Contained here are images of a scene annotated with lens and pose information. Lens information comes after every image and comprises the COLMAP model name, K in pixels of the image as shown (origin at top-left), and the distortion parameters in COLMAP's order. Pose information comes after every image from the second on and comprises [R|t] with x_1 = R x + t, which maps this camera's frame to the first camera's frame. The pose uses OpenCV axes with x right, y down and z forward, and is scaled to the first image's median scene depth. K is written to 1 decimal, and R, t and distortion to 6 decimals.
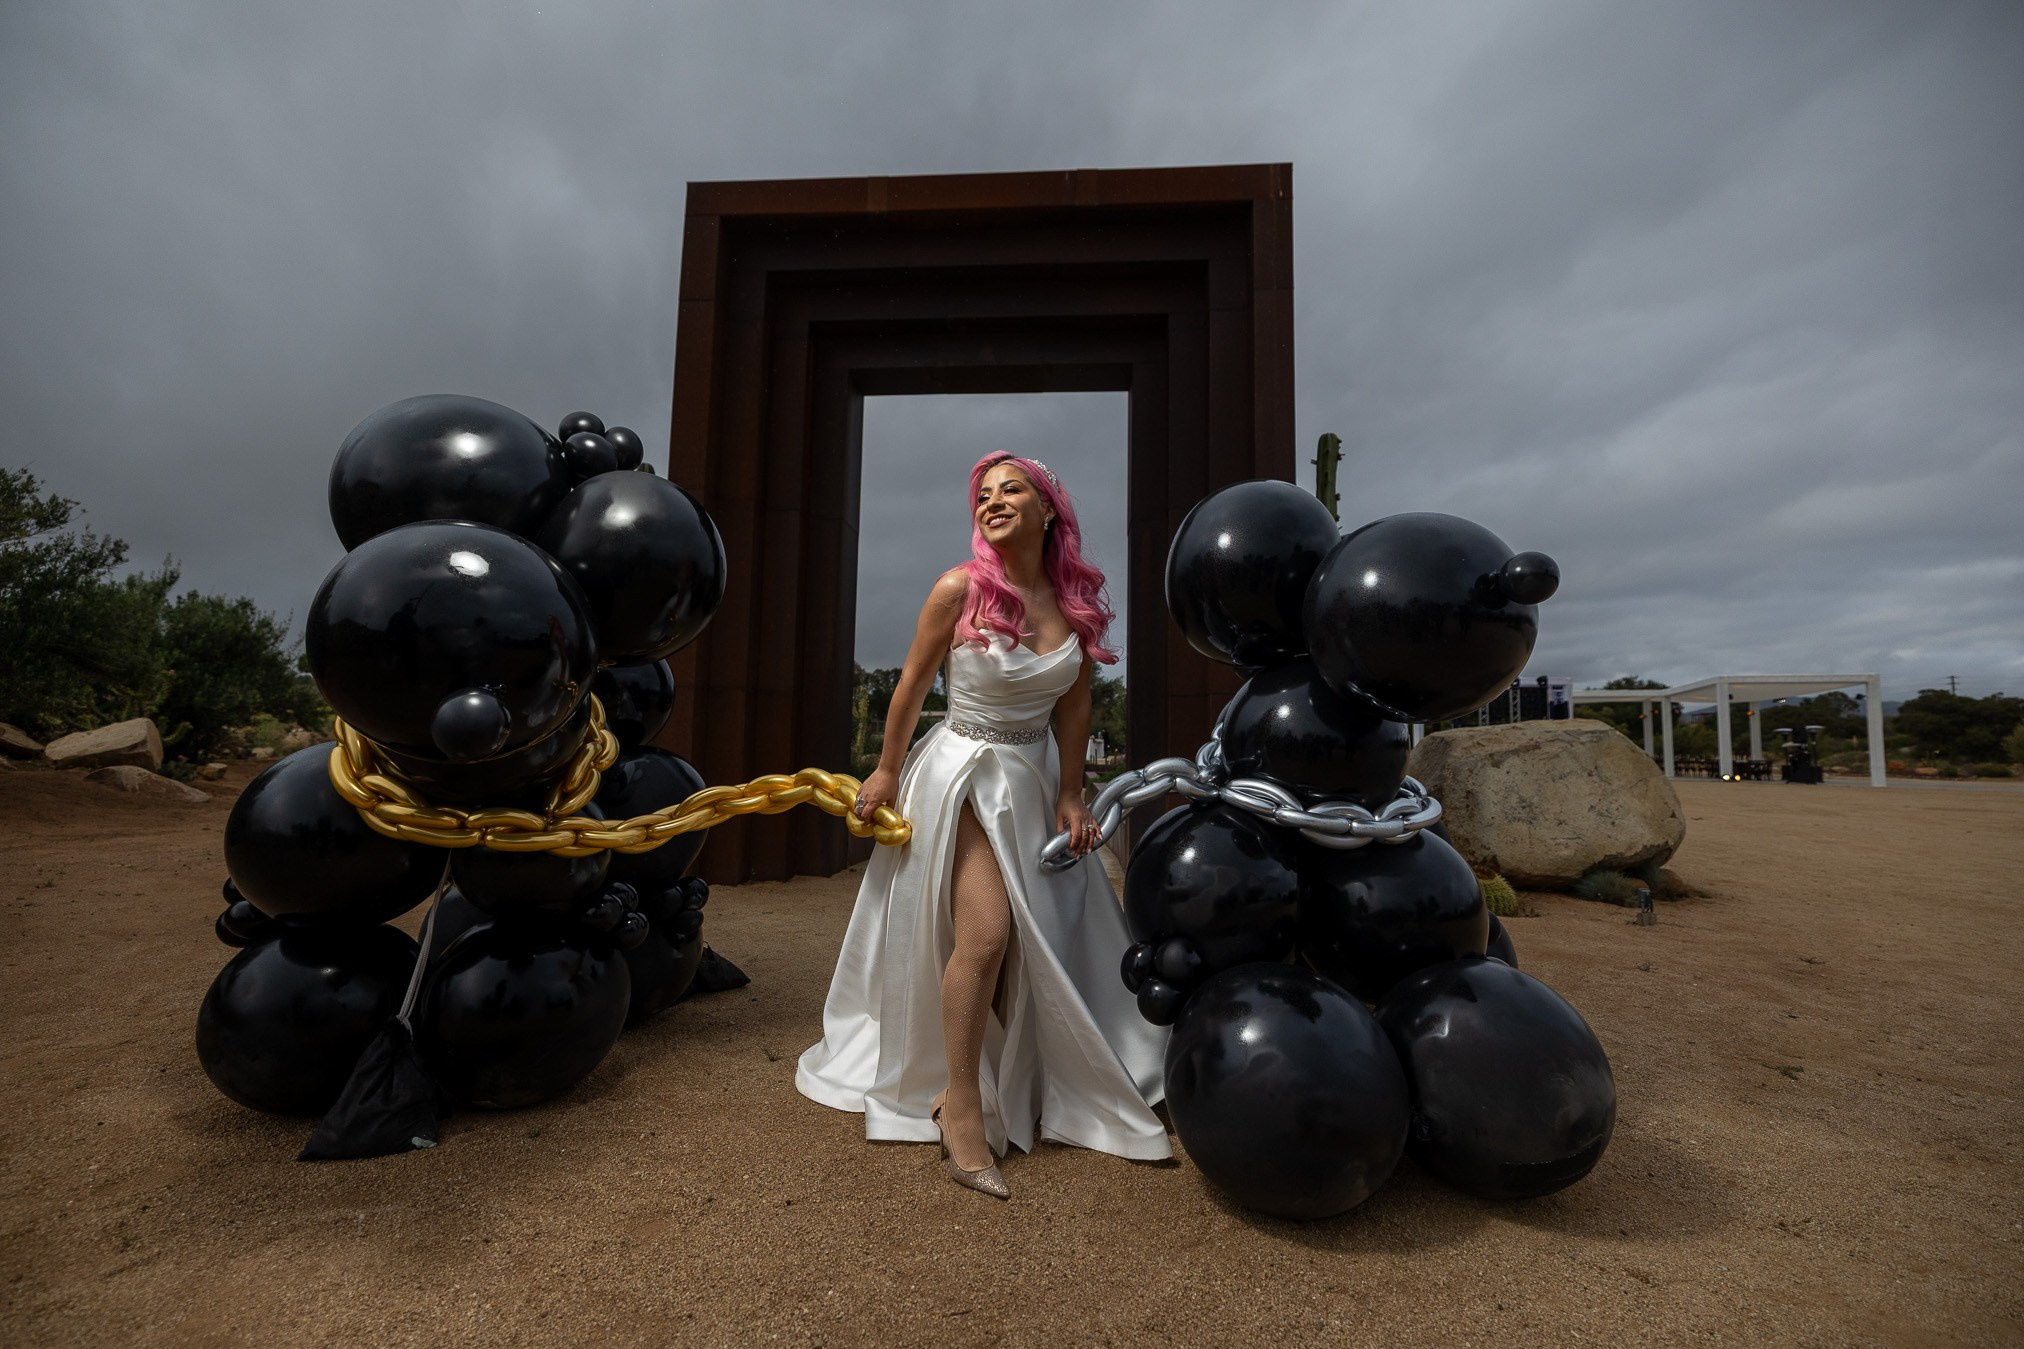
lens RADIAL K [[857.6, 0, 1015.7], [0, 857.6, 680.9], [0, 0, 1]] dist [-0.004613, -0.000326]
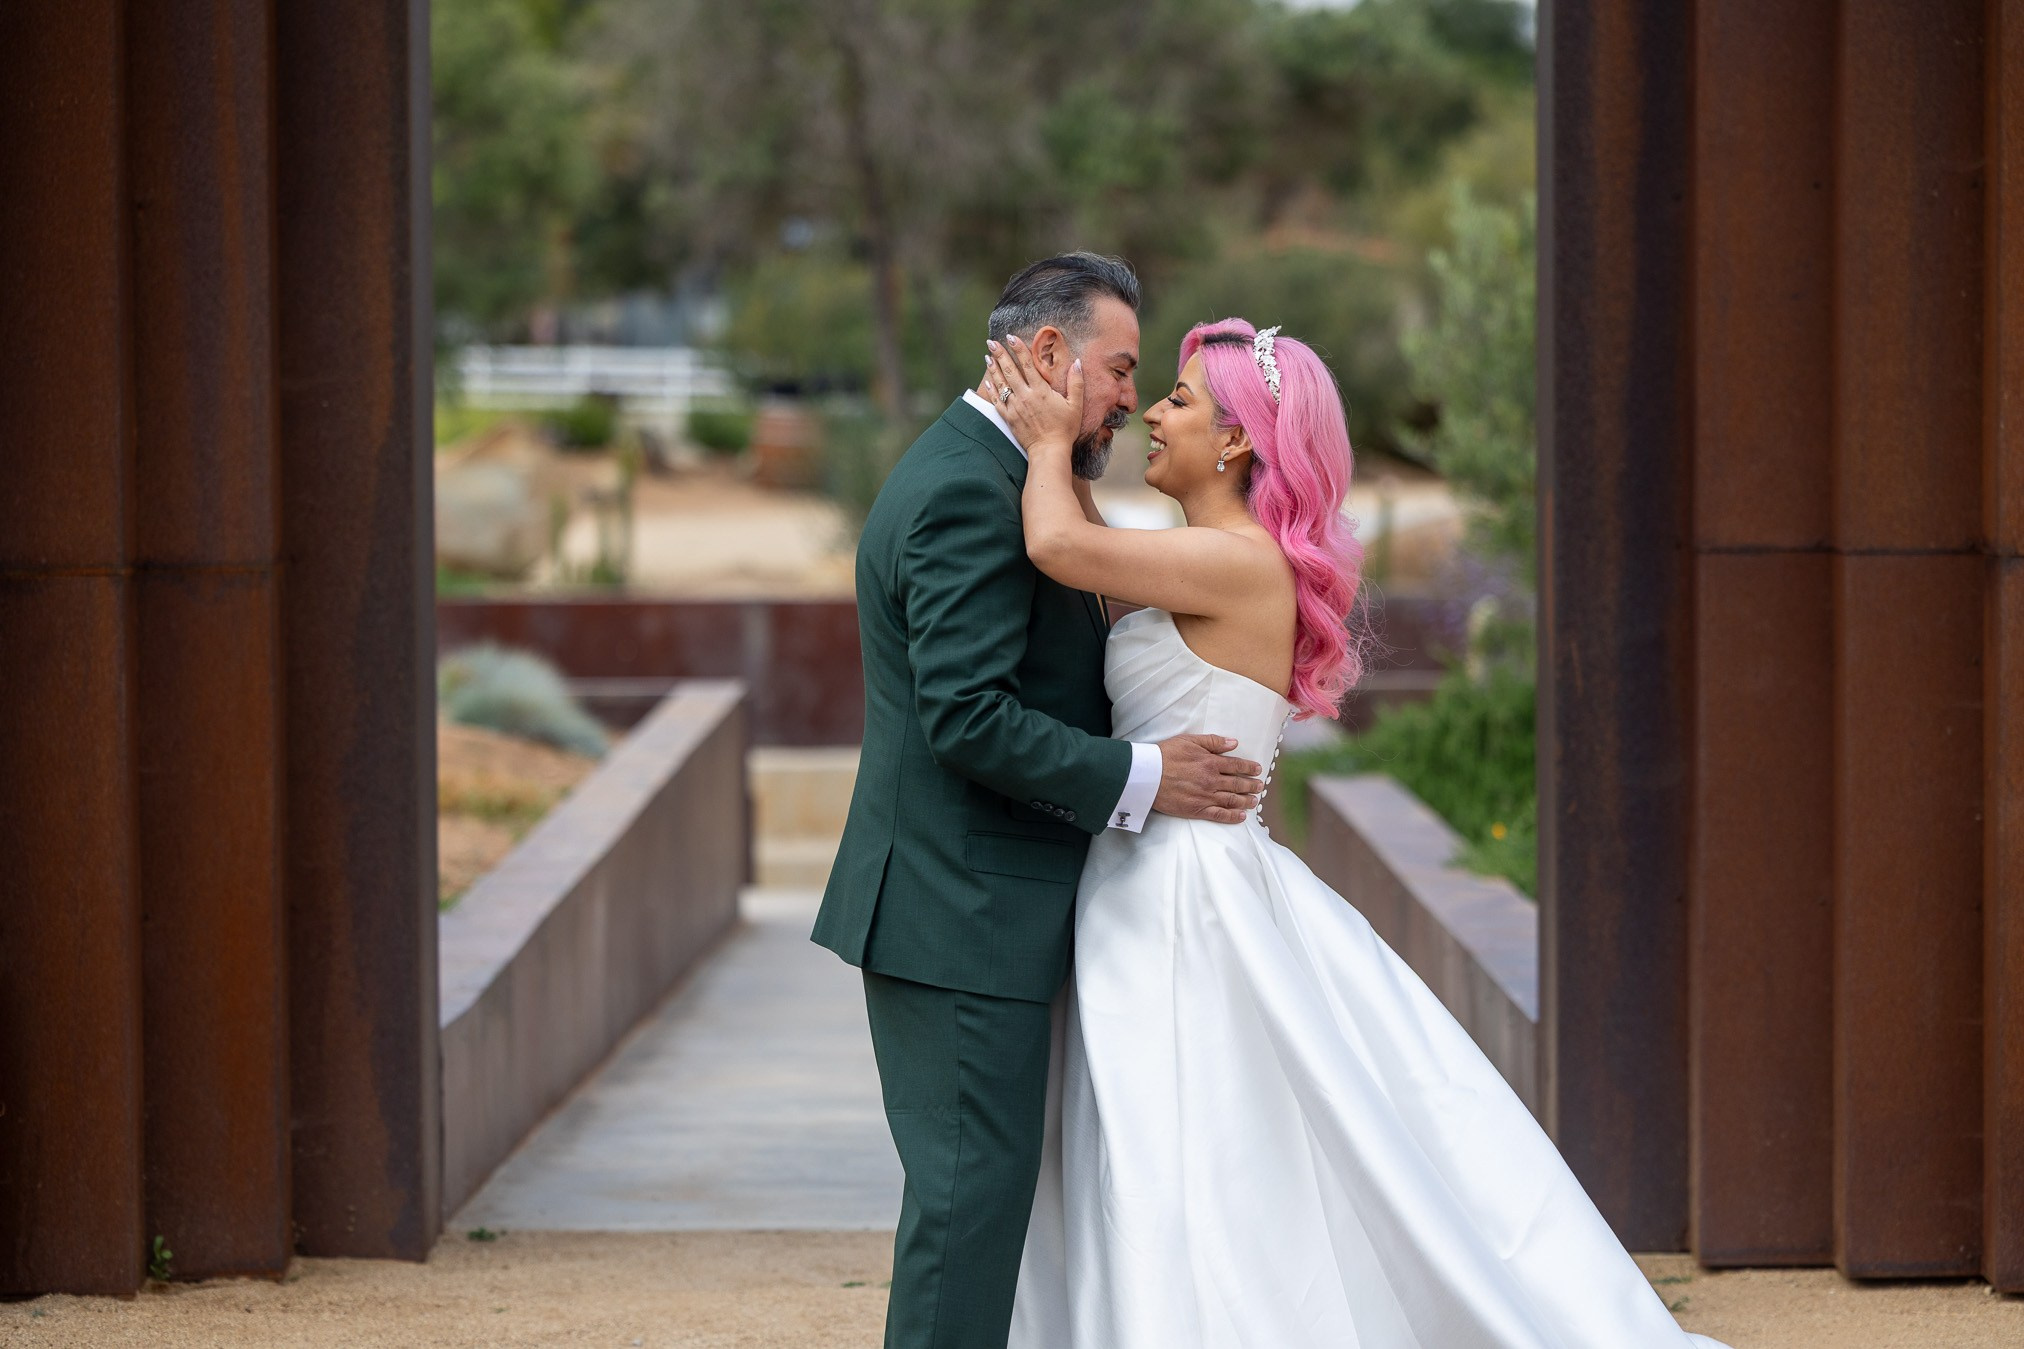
lens RADIAL K [[6941.5, 0, 1011.6], [0, 6941.5, 684.5], [0, 0, 1]] dist [-0.003028, 0.000000]
pose [[0.997303, -0.030650, 0.066695, -0.143174], [0.022215, 0.992069, 0.123716, -0.165316], [-0.069958, -0.121900, 0.990074, -0.883919]]
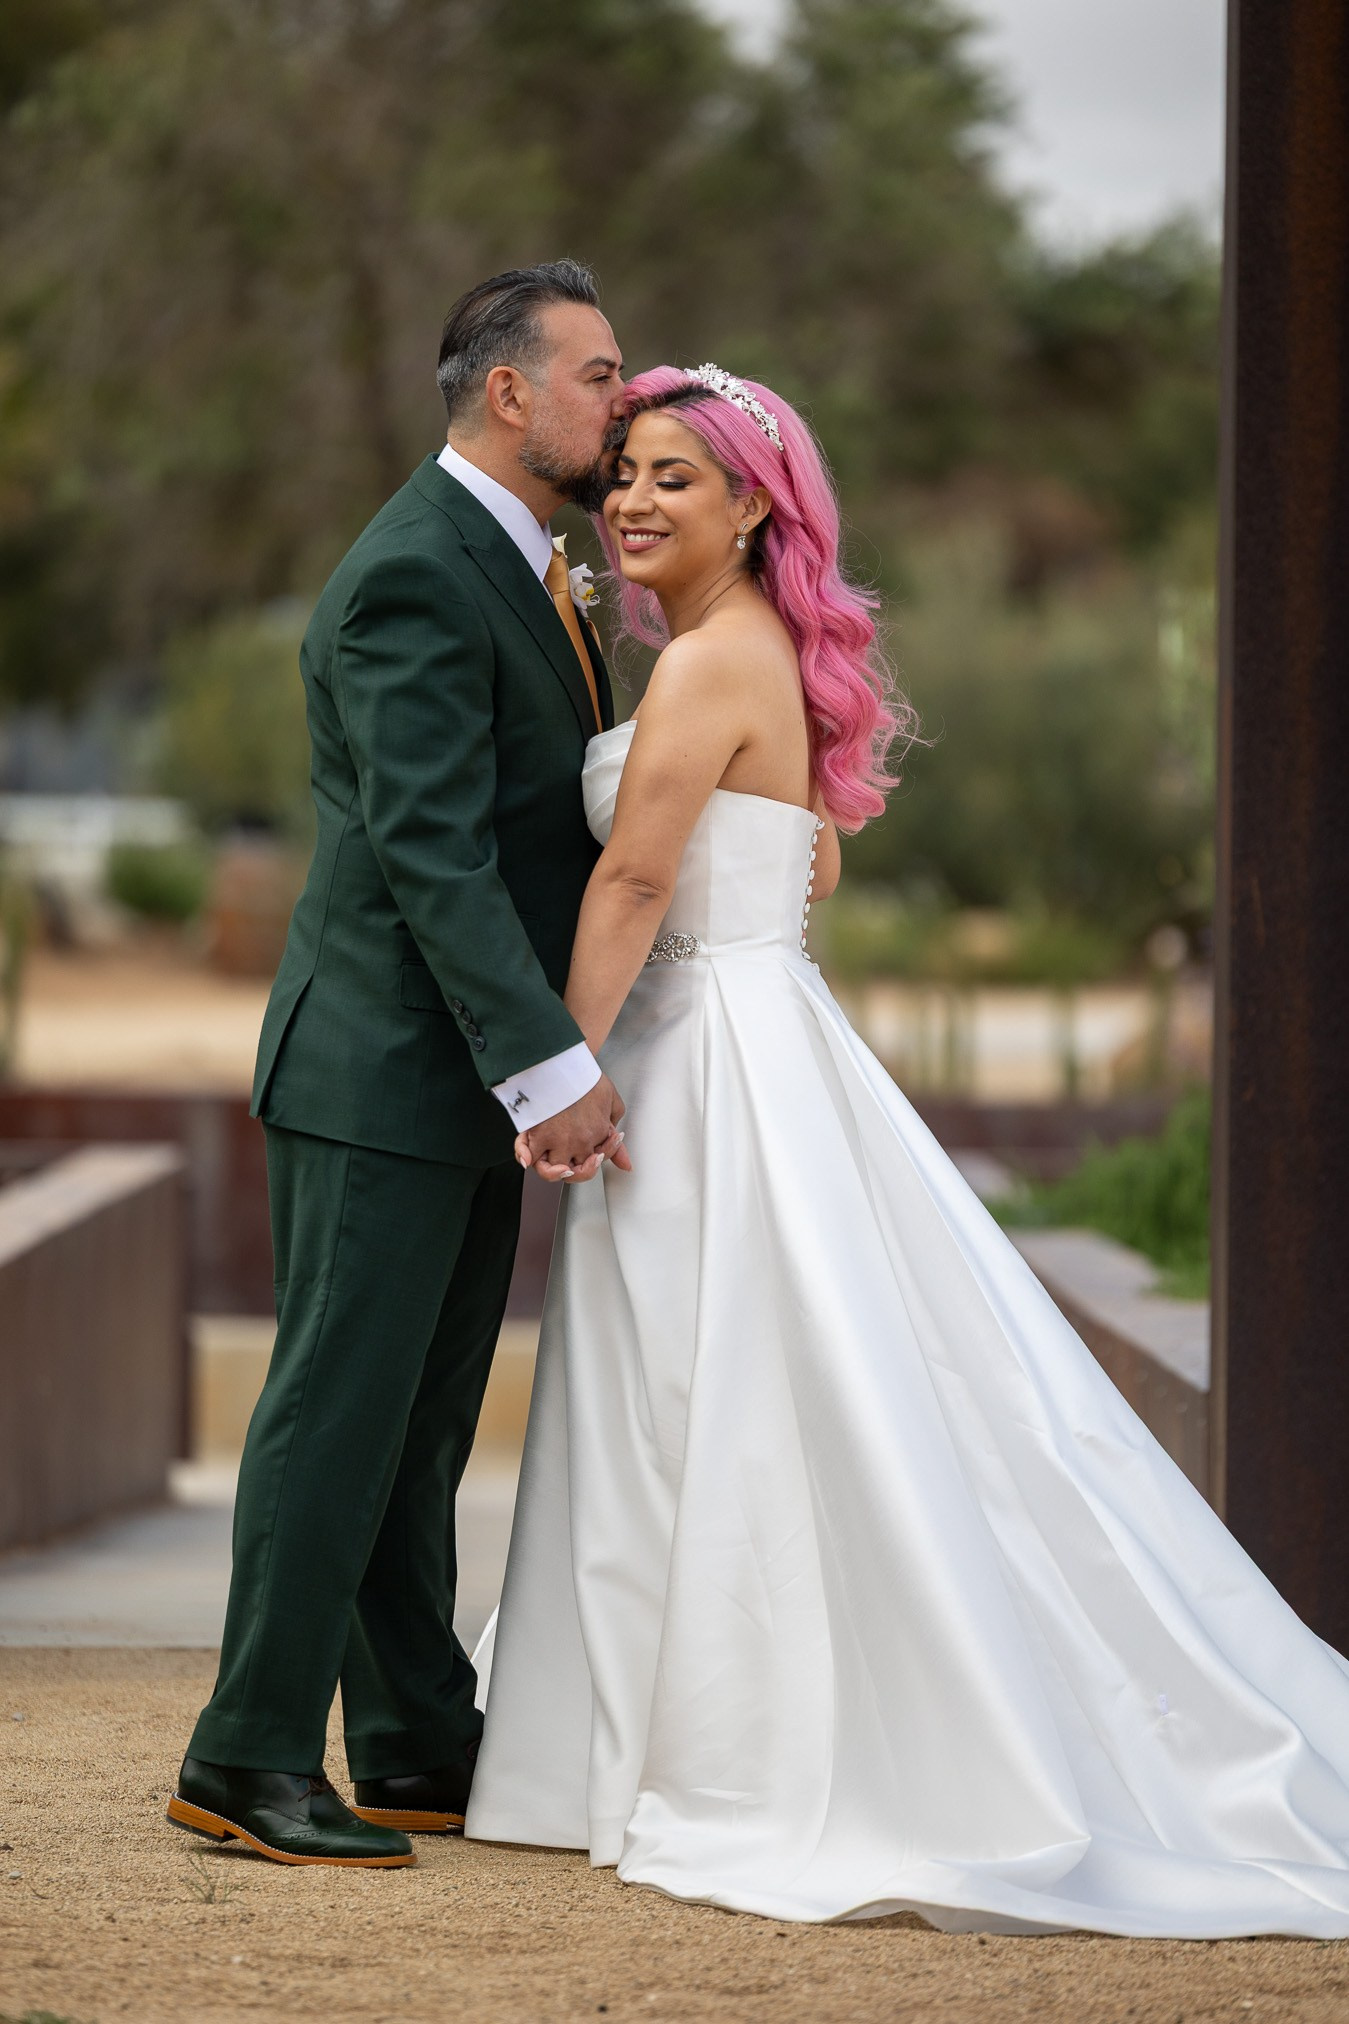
lens RADIAL K [[11361.2, 0, 675.7], [0, 11361.2, 1012.0], [0, 0, 1]] dist [-0.559730, 0.000000]
pose [[0.997394, -0.012906, 0.070980, -0.151695], [0.006519, 0.995965, 0.089500, -0.128054], [-0.071849, -0.088804, 0.993454, -1.319767]]
